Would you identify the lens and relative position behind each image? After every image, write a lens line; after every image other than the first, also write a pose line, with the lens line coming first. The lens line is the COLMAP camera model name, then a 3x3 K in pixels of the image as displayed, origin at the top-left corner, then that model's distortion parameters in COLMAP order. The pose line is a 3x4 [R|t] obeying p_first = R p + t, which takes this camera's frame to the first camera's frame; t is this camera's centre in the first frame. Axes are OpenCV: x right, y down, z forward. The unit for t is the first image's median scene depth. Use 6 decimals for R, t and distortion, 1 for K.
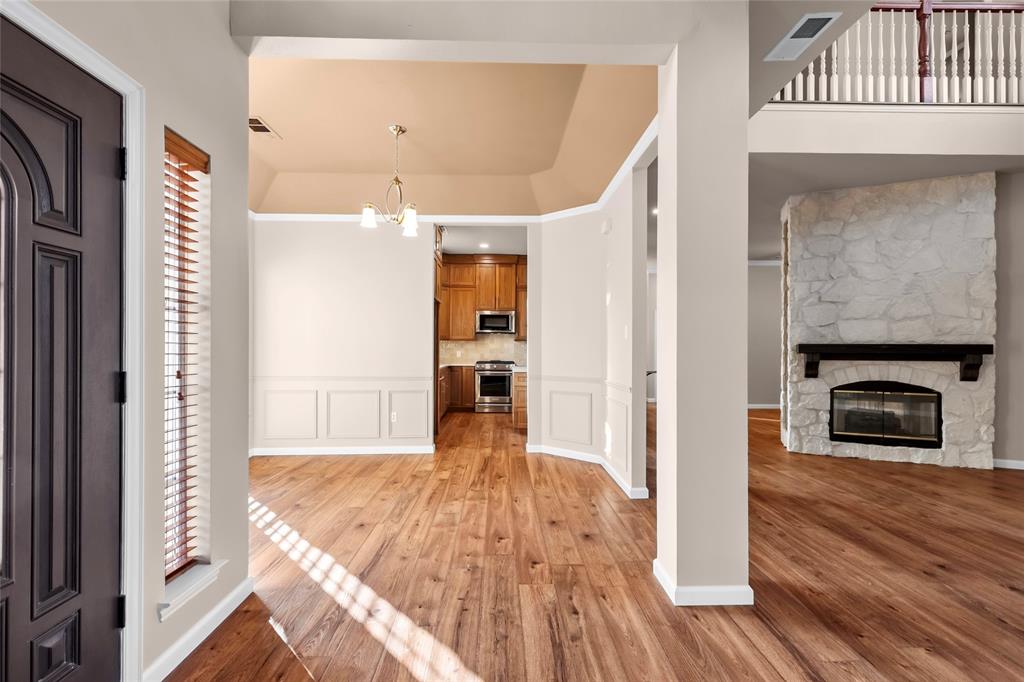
lens RADIAL K [[458.7, 0, 513.1], [0, 458.7, 345.5], [0, 0, 1]] dist [0.006852, -0.001655]
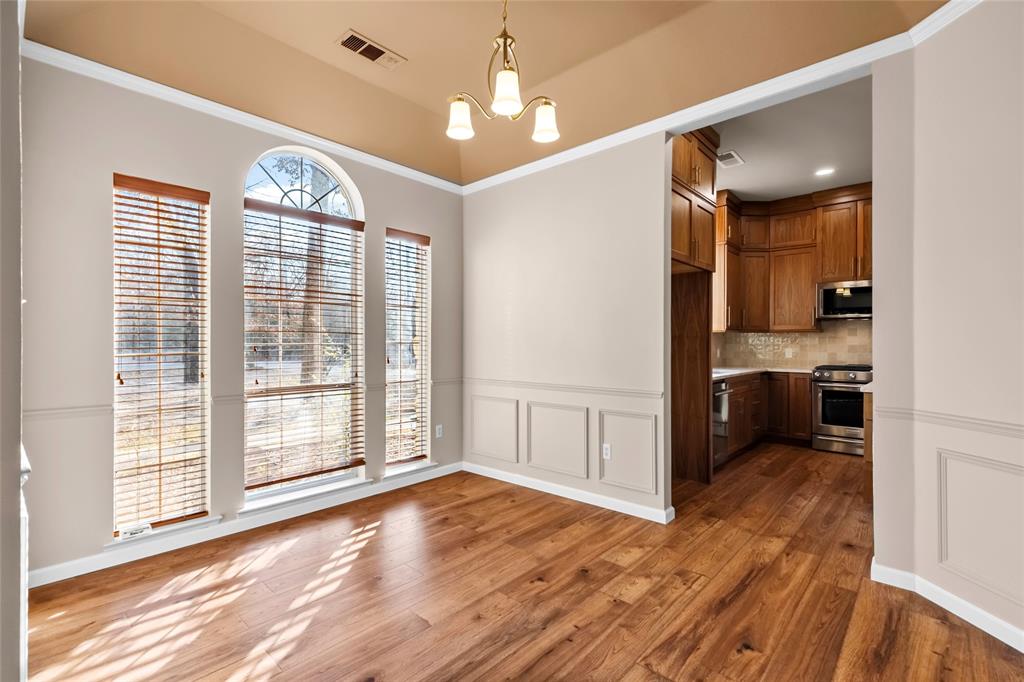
lens RADIAL K [[458.7, 0, 508.4], [0, 458.7, 342.2], [0, 0, 1]] dist [0.006852, -0.001655]
pose [[0.714927, -0.000645, -0.699198, 0.094019], [0.003402, 0.999991, 0.002556, 0.000035], [0.699190, -0.004206, 0.714923, 0.443939]]
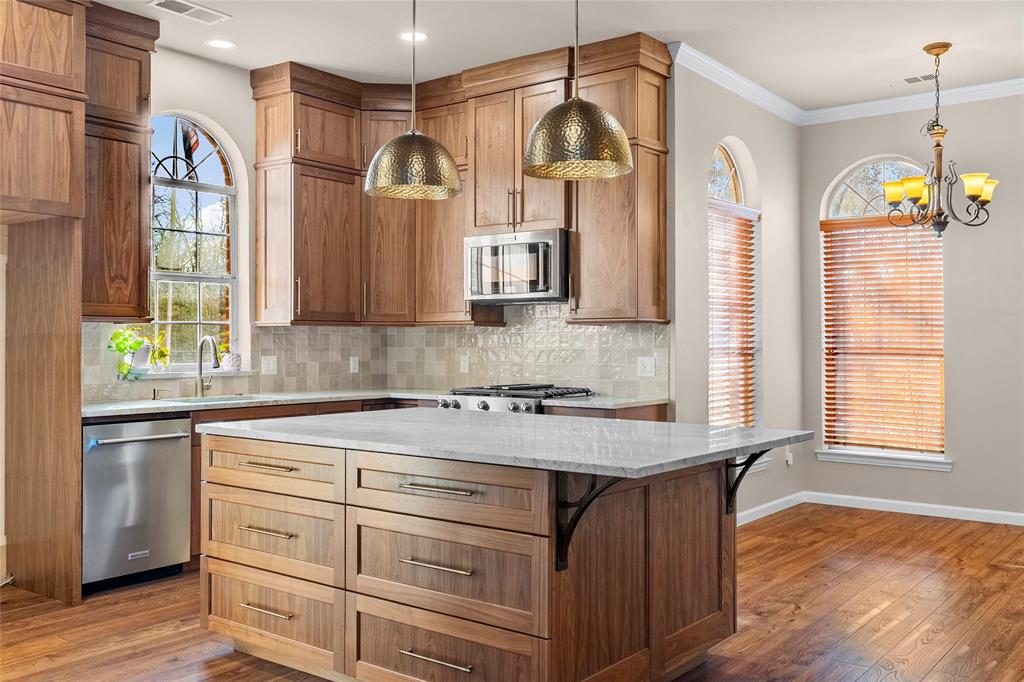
lens RADIAL K [[927.2, 0, 505.6], [0, 927.2, 334.4], [0, 0, 1]] dist [0.003839, 0.003209]
pose [[0.773970, -0.011586, -0.633117, 0.635265], [0.008383, 0.999932, -0.008051, 0.004543], [0.633167, 0.000924, 0.774015, 0.816607]]
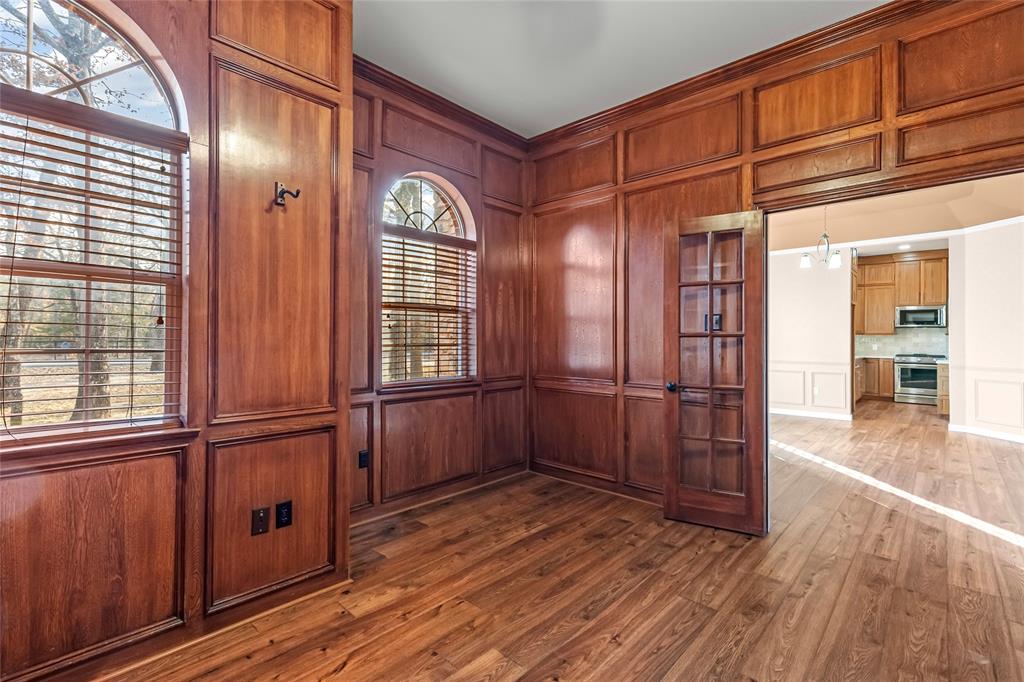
lens RADIAL K [[458.7, 0, 515.4], [0, 458.7, 341.9], [0, 0, 1]] dist [0.006852, -0.001655]
pose [[0.709769, -0.001721, -0.704433, 0.077574], [0.006623, 0.999969, 0.004230, -0.006952], [0.704404, -0.007667, 0.709758, -0.645529]]
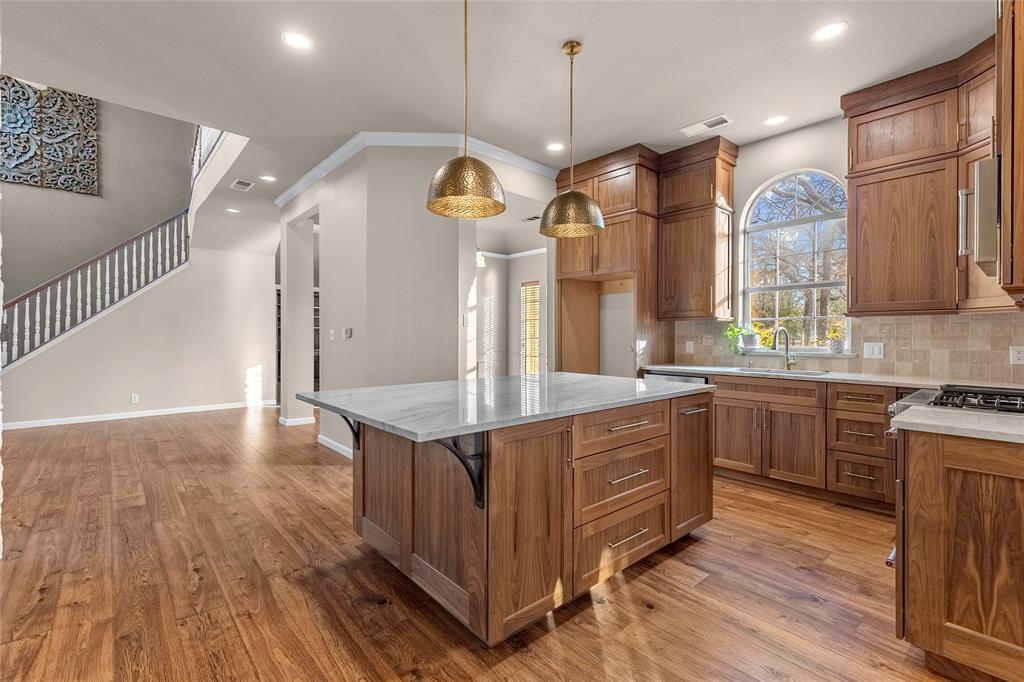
lens RADIAL K [[458.7, 0, 511.4], [0, 458.7, 336.3], [0, 0, 1]] dist [0.006852, -0.001655]
pose [[-0.767574, -0.002545, -0.640955, 0.519947], [-0.000028, 0.999992, -0.003938, 0.012987], [0.640960, -0.003005, -0.767568, 1.718194]]
